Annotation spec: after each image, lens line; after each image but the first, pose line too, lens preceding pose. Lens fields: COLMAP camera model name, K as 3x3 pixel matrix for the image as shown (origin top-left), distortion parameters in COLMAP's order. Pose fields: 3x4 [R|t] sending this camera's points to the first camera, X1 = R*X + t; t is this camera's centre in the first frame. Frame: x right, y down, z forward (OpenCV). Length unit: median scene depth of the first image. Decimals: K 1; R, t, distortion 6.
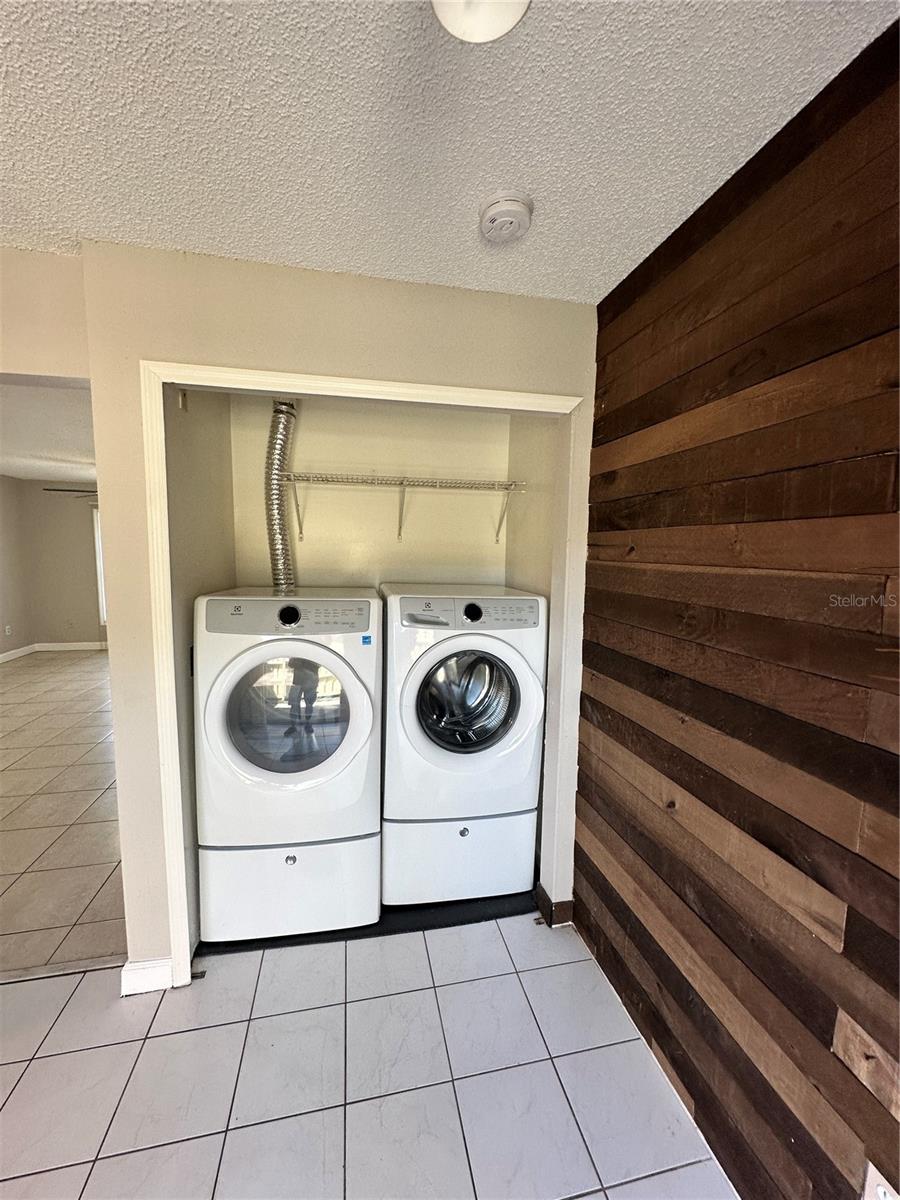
lens RADIAL K [[479.2, 0, 450.0], [0, 479.2, 600.0], [0, 0, 1]] dist [-0.001818, 0.000290]
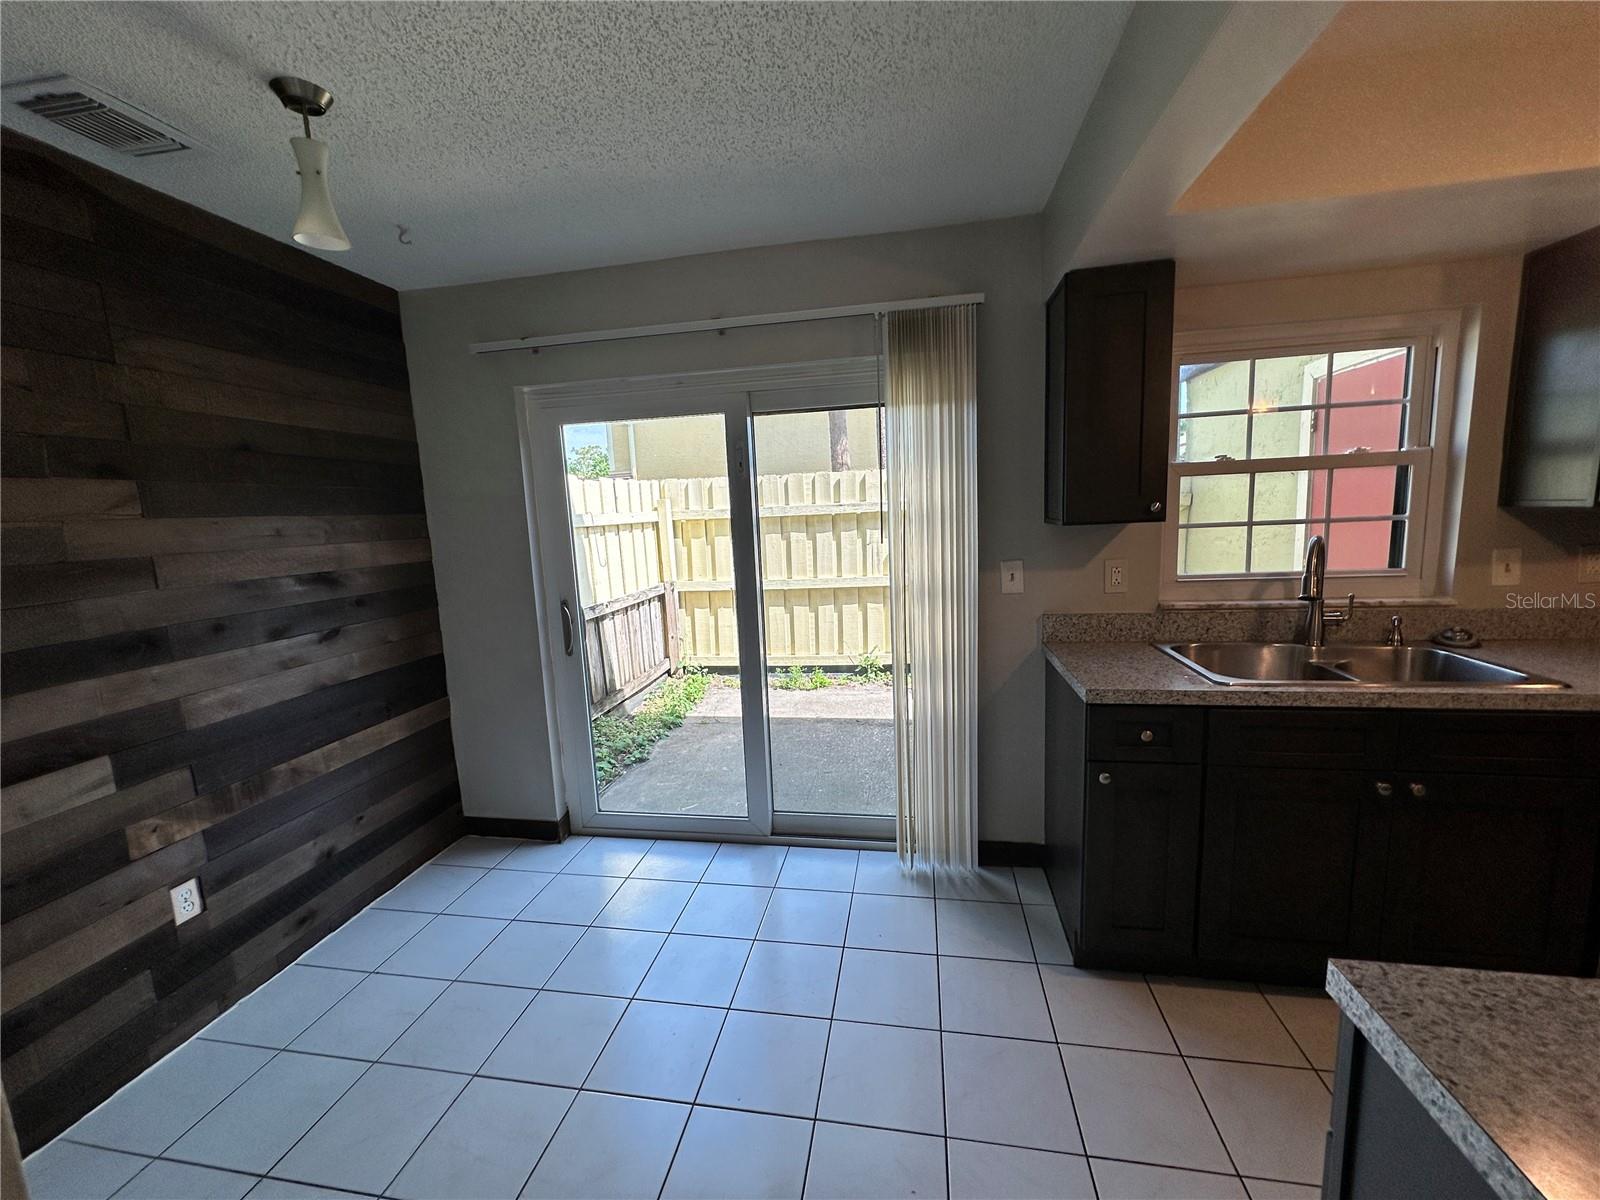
lens RADIAL K [[638.9, 0, 801.4], [0, 638.9, 599.5], [0, 0, 1]] dist [-0.001818, 0.000290]
pose [[-0.925107, -0.027795, 0.378687, -1.016765], [0.069201, 0.968273, 0.240124, -0.070783], [-0.373347, 0.248346, -0.893832, 1.036417]]
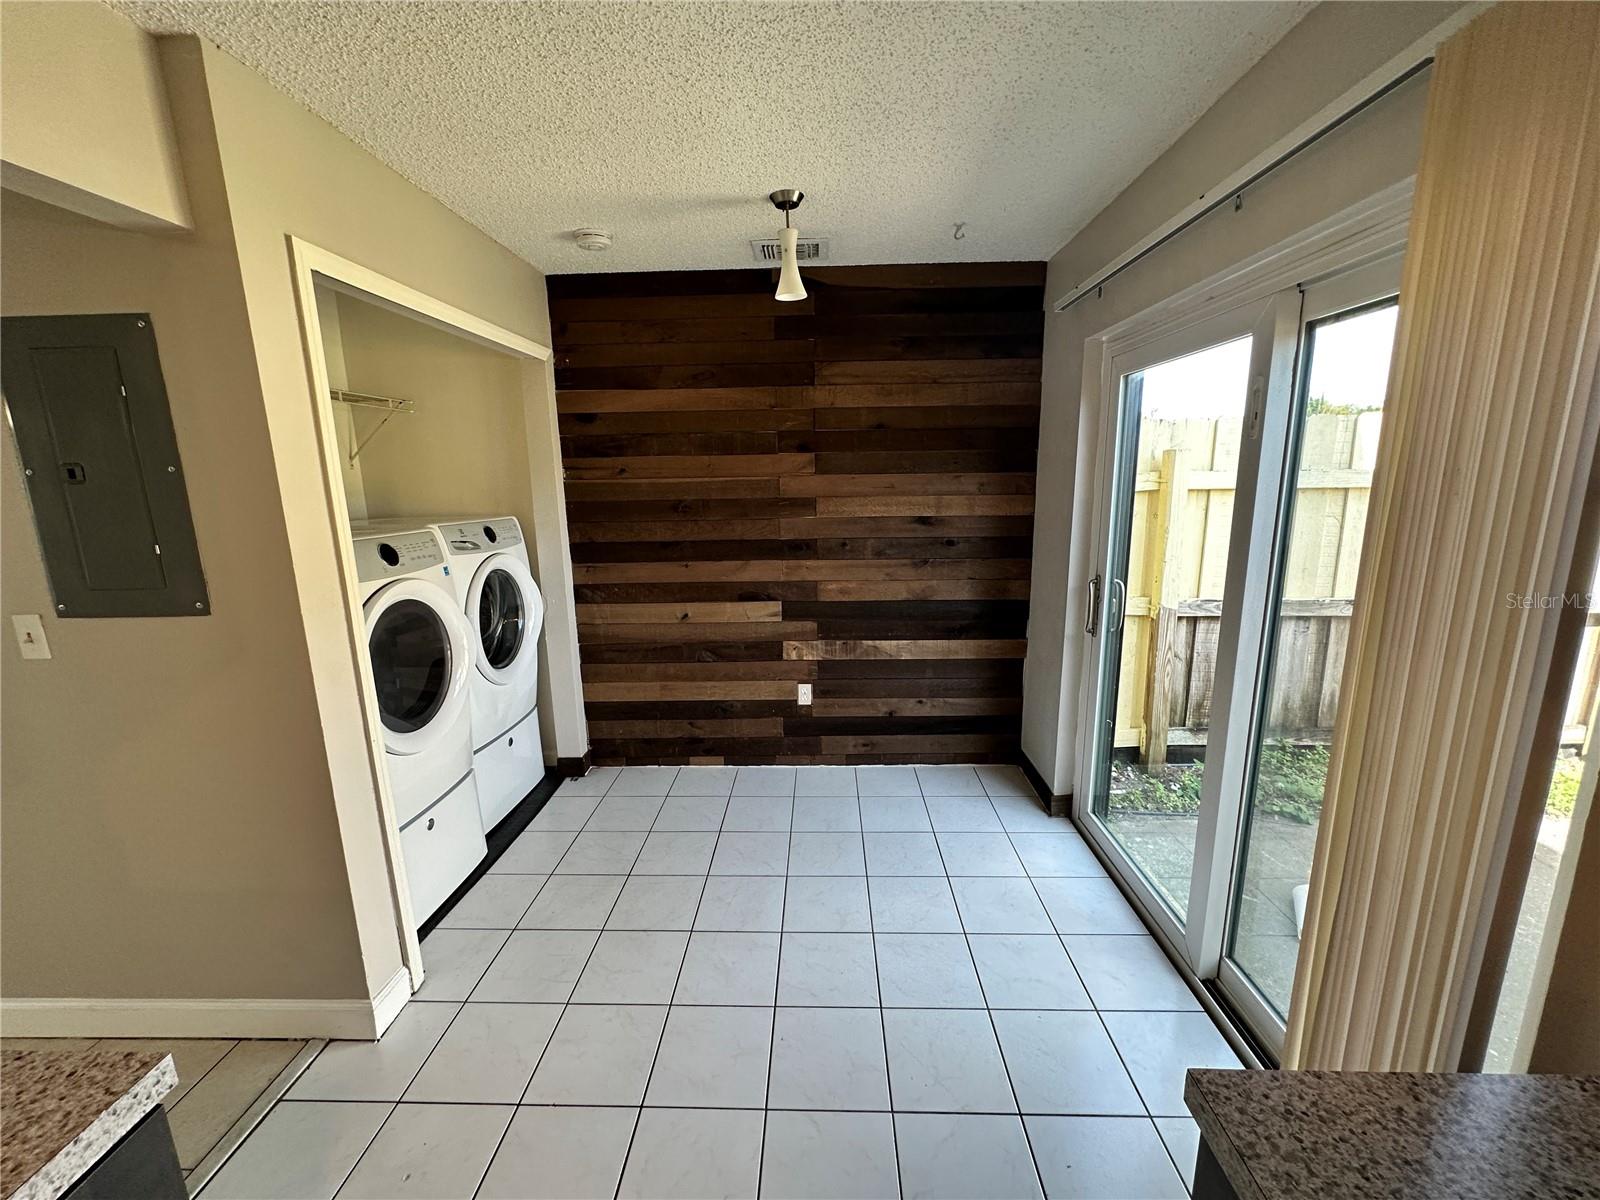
lens RADIAL K [[638.9, 0, 801.4], [0, 638.9, 599.5], [0, 0, 1]] dist [-0.001818, 0.000290]
pose [[0.243408, -0.208467, 0.947256, -1.455488], [0.121836, 0.975465, 0.183368, -0.010455], [-0.962241, 0.070777, 0.262835, -0.030804]]
